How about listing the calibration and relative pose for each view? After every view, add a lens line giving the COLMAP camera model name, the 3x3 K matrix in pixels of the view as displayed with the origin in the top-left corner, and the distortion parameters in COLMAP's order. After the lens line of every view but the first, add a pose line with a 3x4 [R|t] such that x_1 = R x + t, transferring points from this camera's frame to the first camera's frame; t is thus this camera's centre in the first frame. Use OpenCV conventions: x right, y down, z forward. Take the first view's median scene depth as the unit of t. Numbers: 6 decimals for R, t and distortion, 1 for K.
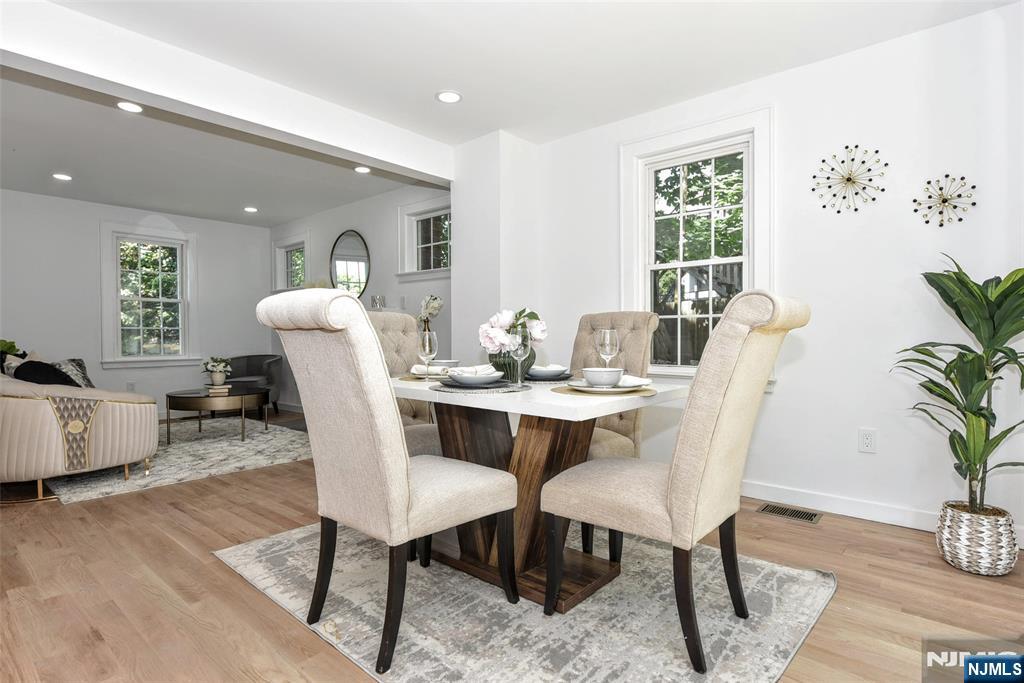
lens RADIAL K [[547.8, 0, 512.0], [0, 547.8, 341.5], [0, 0, 1]] dist [0.002347, 0.001080]
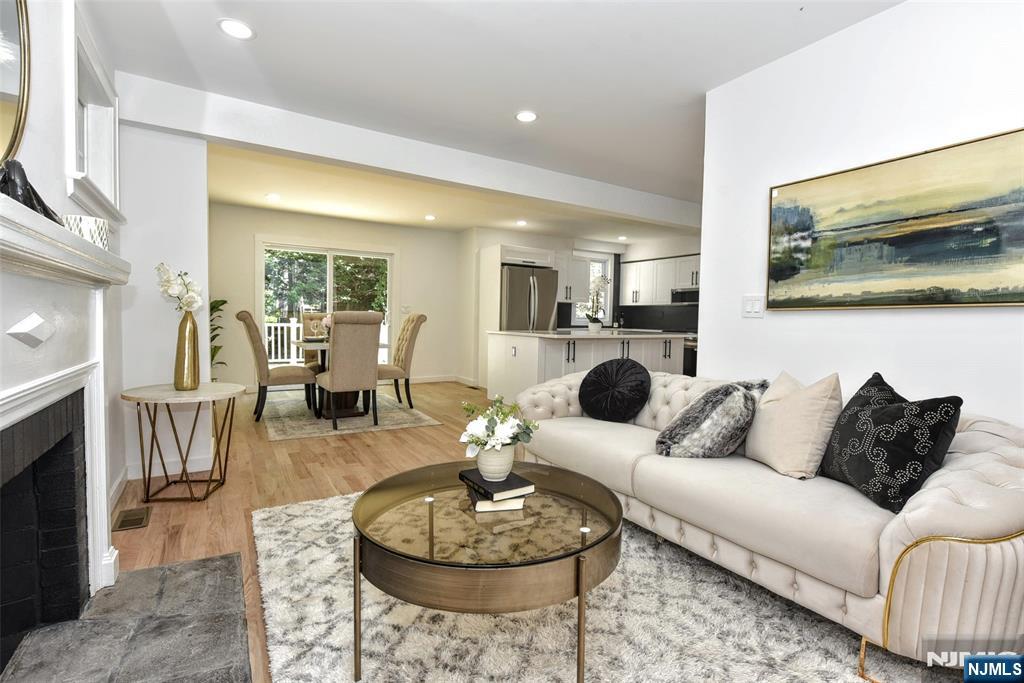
lens RADIAL K [[475.3, 0, 512.0], [0, 475.3, 341.5], [0, 0, 1]] dist [-0.003172, 0.000029]
pose [[-0.955783, -0.029232, 0.292618, -1.431473], [-0.016115, 0.998758, 0.047139, -0.044929], [-0.293633, 0.040339, -0.955067, 2.878140]]
